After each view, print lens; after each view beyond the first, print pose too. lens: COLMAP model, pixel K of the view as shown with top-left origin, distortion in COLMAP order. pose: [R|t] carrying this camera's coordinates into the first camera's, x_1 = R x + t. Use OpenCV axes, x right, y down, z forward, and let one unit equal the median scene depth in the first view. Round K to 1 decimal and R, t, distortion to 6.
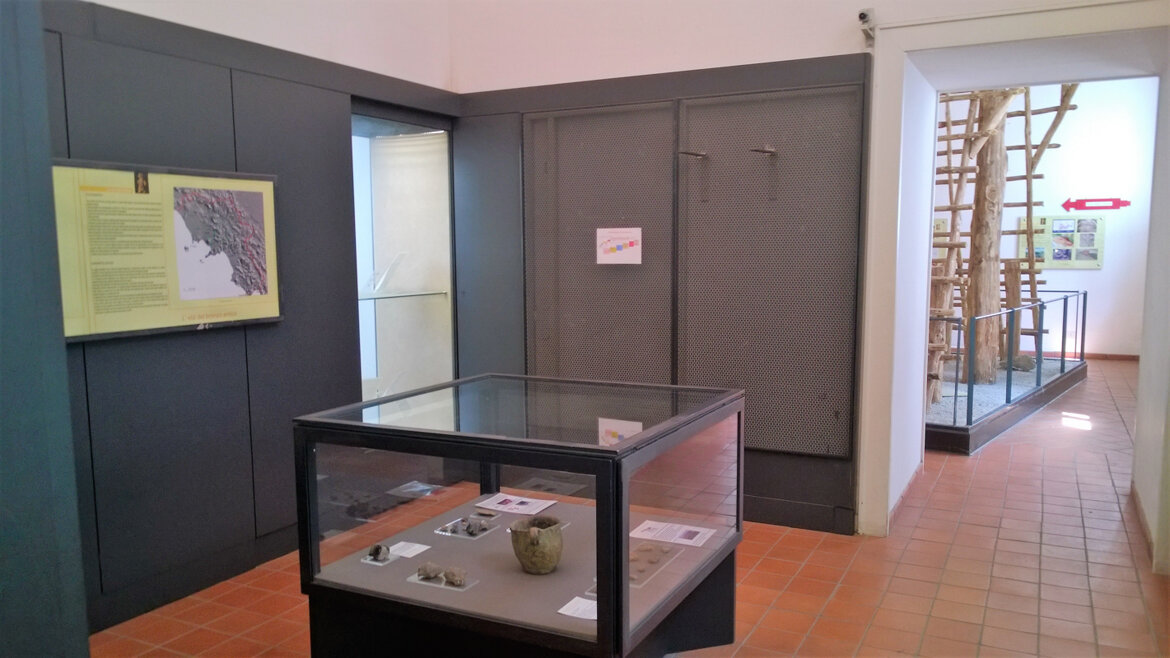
lens RADIAL K [[901.5, 0, 588.6], [0, 901.5, 334.0], [0, 0, 1]] dist [0.007172, -0.008810]
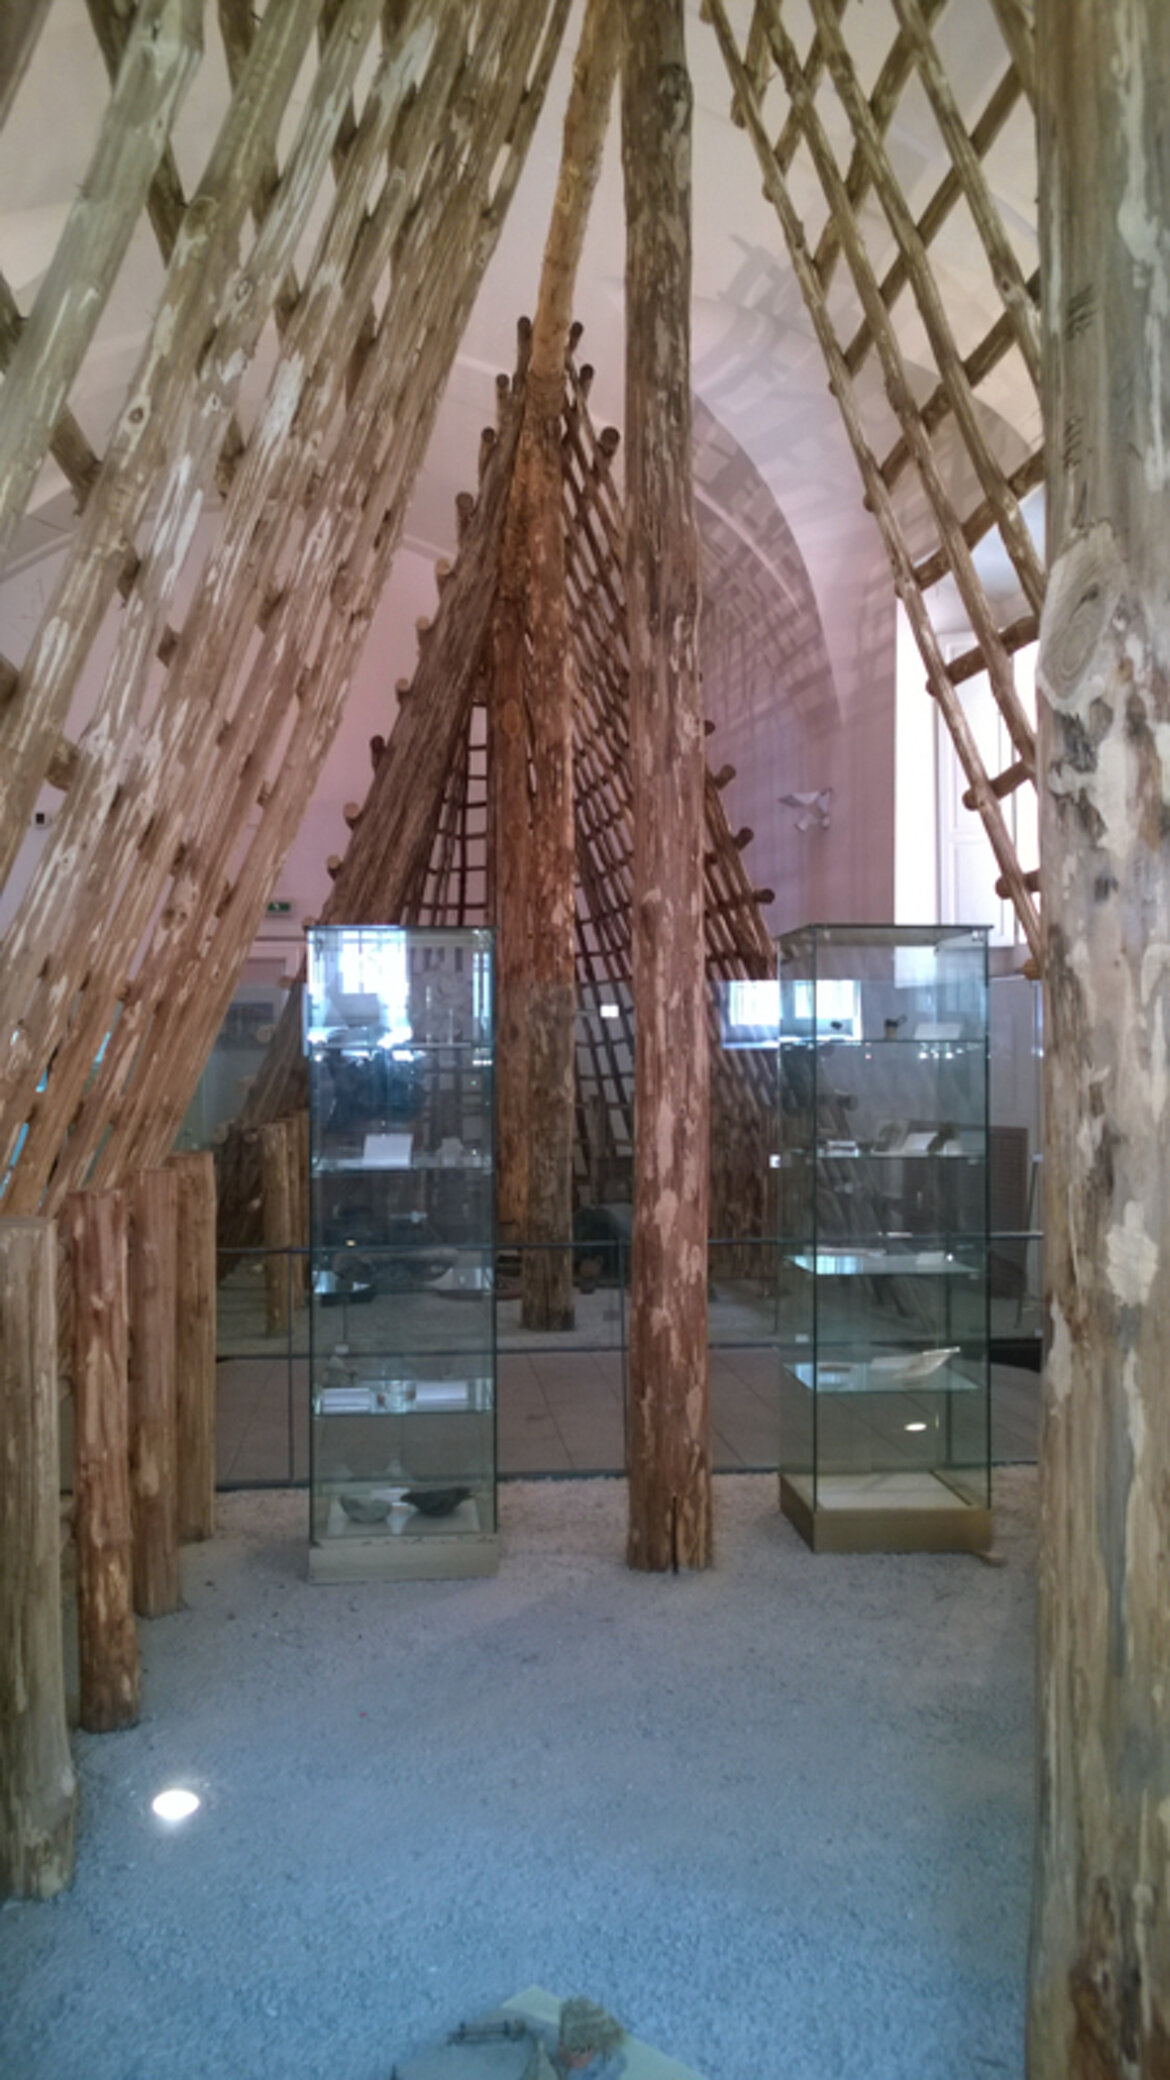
lens RADIAL K [[1602.7, 0, 583.0], [0, 1602.7, 1034.5], [0, 0, 1]] dist [0.007172, -0.008810]
pose [[0.534507, -0.010291, -0.845101, 0.492665], [-0.093289, 0.993097, -0.071096, -0.084717], [0.840000, 0.116840, 0.529857, 0.766171]]
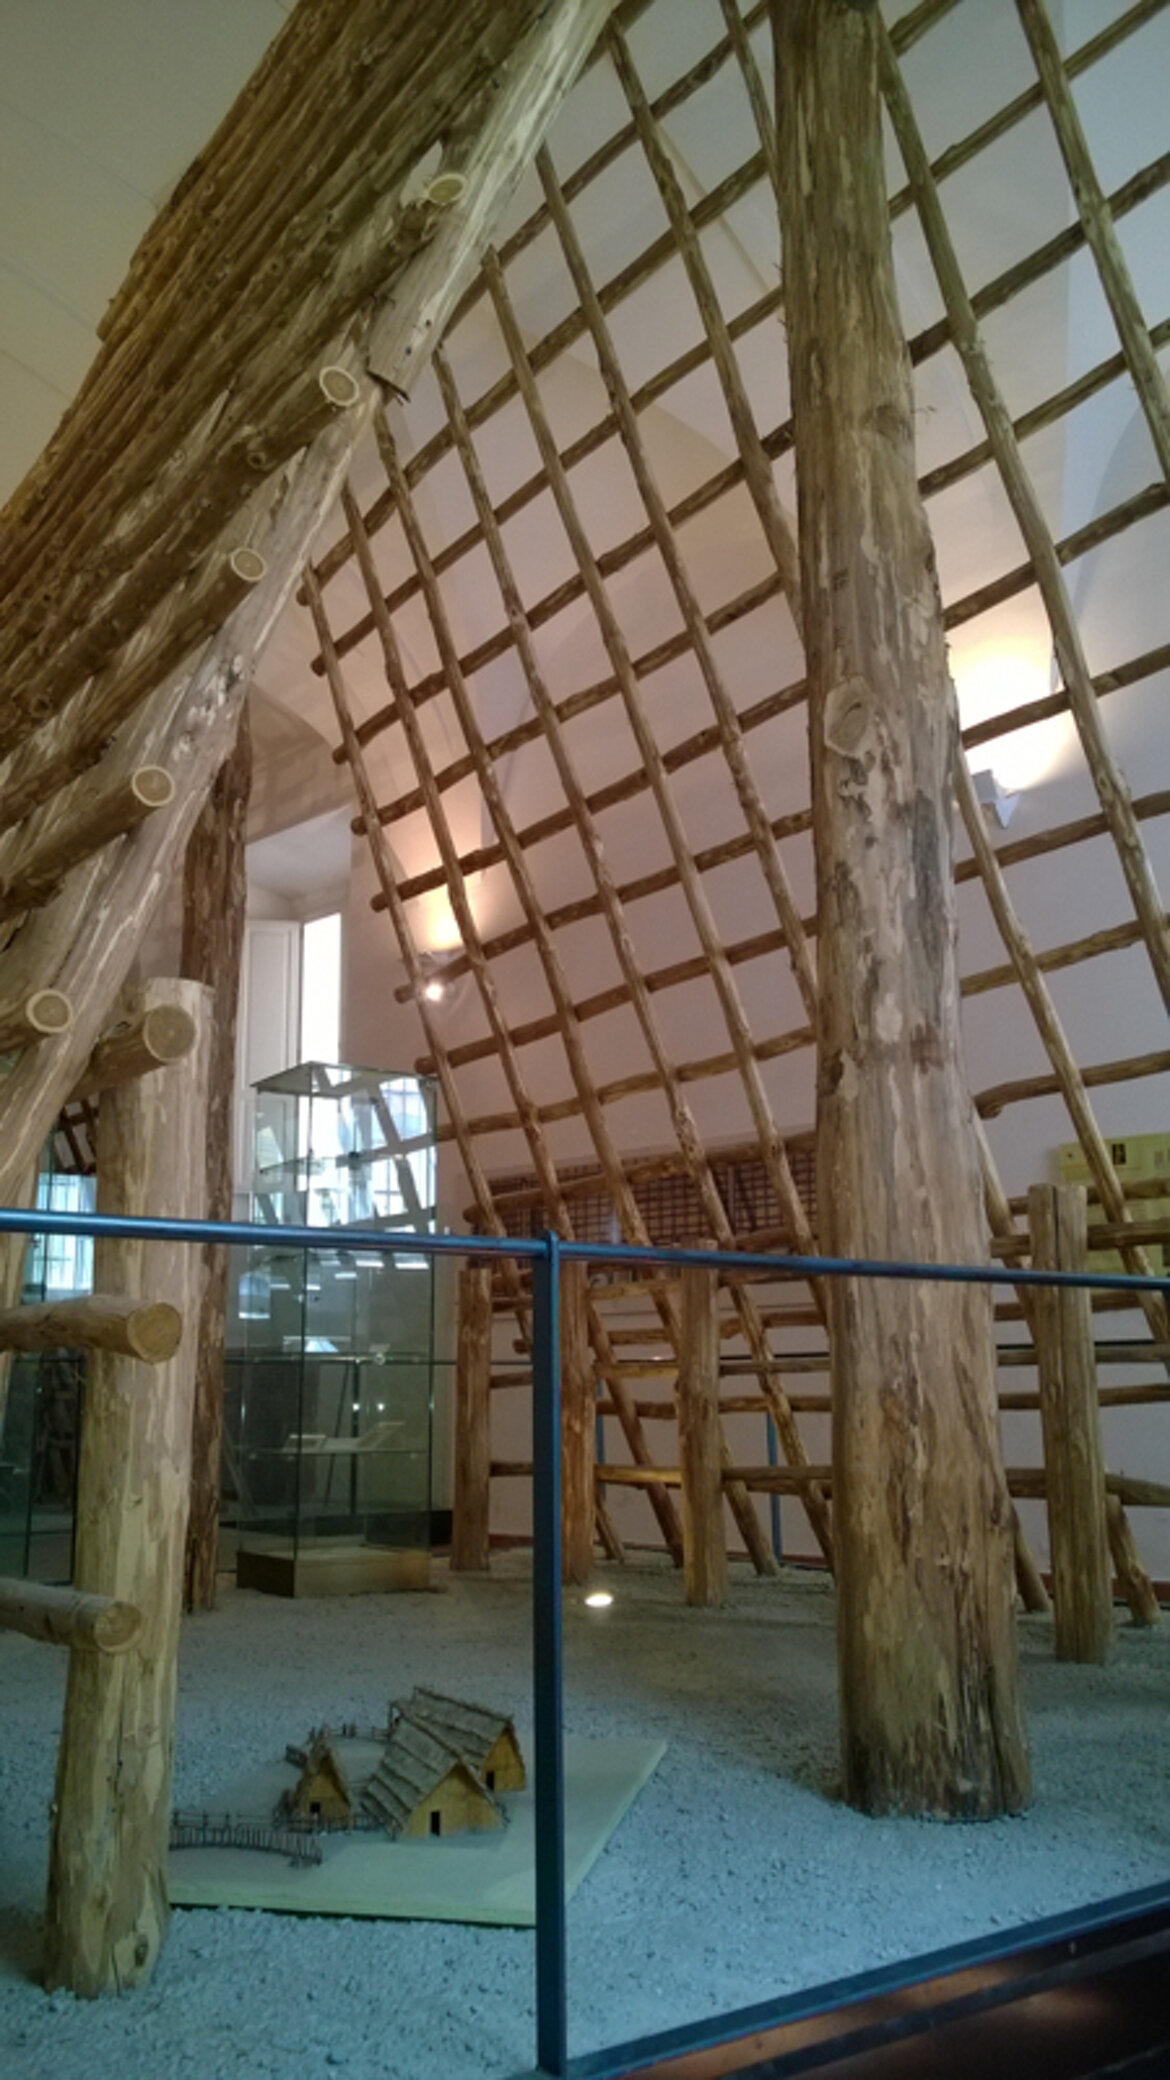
lens RADIAL K [[1602.7, 0, 583.7], [0, 1602.7, 1034.4], [0, 0, 1]] dist [0.007172, -0.008810]
pose [[0.891108, -0.107192, -0.440949, 0.474013], [-0.045339, 0.945808, -0.321545, 0.017223], [0.451520, 0.306524, 0.837958, 0.622942]]
